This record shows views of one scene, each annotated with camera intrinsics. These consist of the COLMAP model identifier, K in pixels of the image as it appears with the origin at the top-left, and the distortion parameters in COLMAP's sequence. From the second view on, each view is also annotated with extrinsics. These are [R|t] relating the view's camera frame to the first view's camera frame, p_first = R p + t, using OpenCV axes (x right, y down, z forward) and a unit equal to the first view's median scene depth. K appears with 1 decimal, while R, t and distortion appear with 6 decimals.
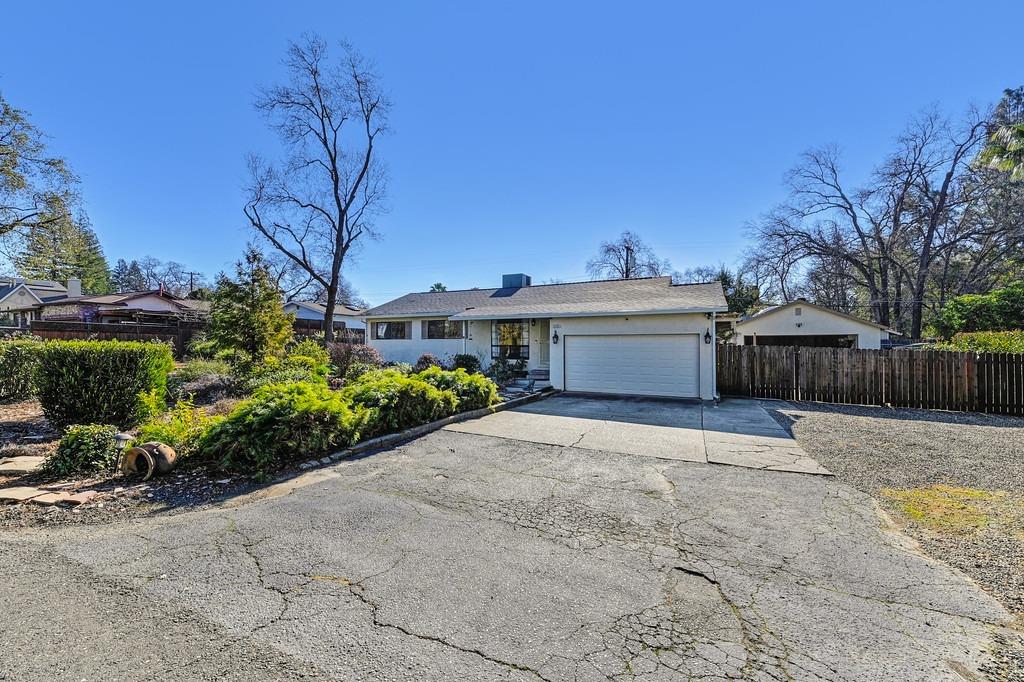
lens RADIAL K [[411.8, 0, 508.1], [0, 411.8, 350.4], [0, 0, 1]] dist [0.005369, -0.001611]
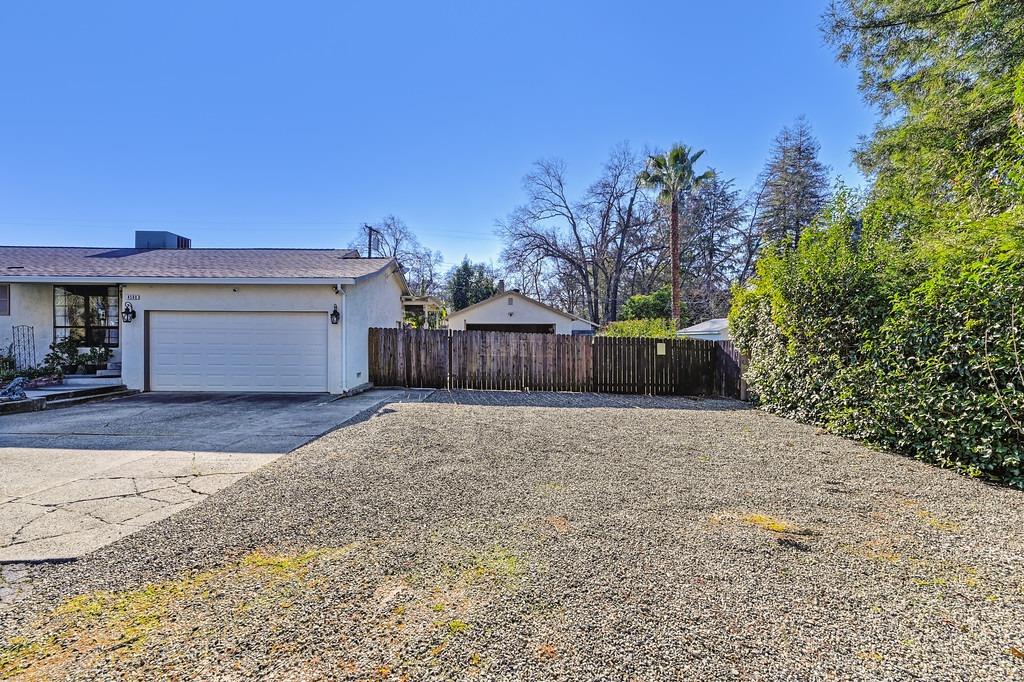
lens RADIAL K [[411.8, 0, 505.2], [0, 411.8, 336.2], [0, 0, 1]] dist [0.005369, -0.001611]
pose [[0.897468, 0.006334, 0.441033, 0.297385], [0.000874, 0.999869, -0.016137, 0.014145], [-0.441078, 0.014868, 0.897346, 0.096784]]
